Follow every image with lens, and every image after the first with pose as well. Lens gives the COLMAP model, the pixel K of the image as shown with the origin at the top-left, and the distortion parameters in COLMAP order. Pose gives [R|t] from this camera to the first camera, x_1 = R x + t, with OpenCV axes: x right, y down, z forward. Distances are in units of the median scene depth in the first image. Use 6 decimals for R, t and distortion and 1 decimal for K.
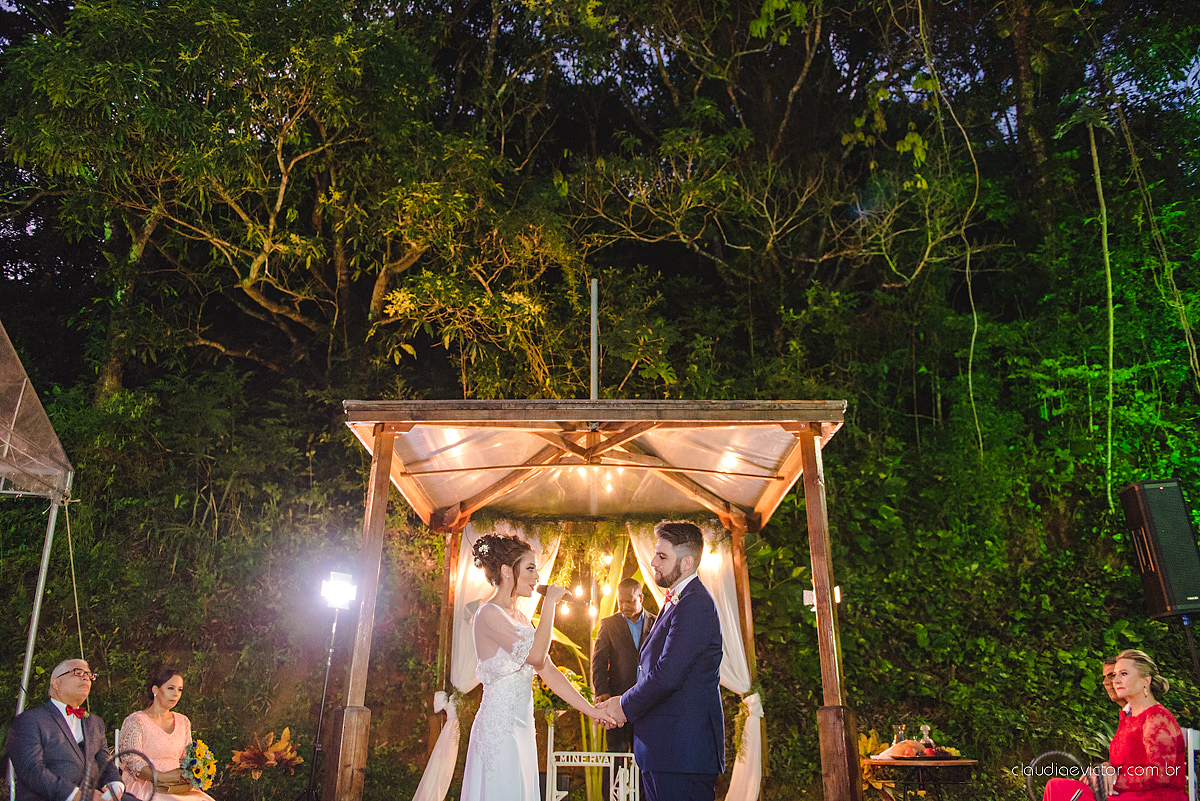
lens RADIAL K [[1020.7, 0, 595.4], [0, 1020.7, 351.7], [0, 0, 1]] dist [-0.009208, -0.004838]
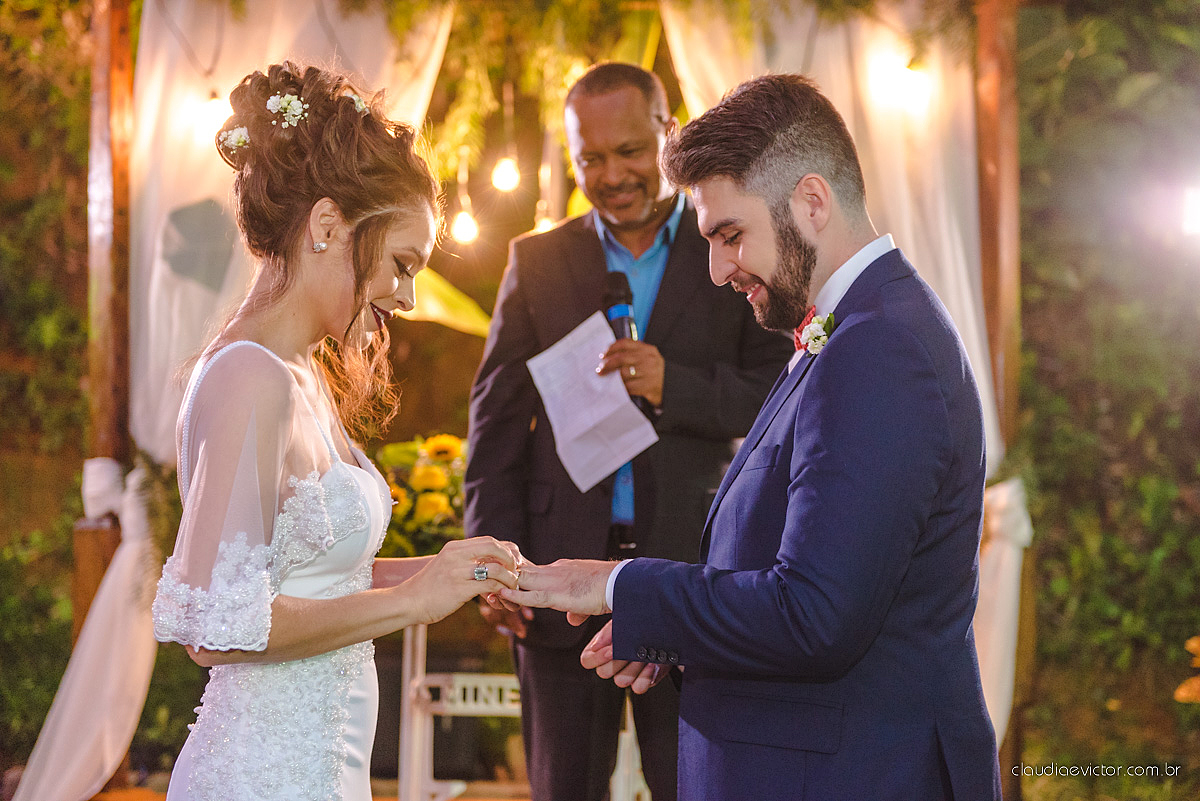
lens RADIAL K [[2065.9, 0, 600.0], [0, 2065.9, 400.5], [0, 0, 1]] dist [0.111967, -0.010877]
pose [[0.999827, 0.013606, 0.012653, 0.007005], [-0.017676, 0.906393, 0.422065, 0.013965], [-0.005726, -0.422216, 0.906477, 0.349089]]
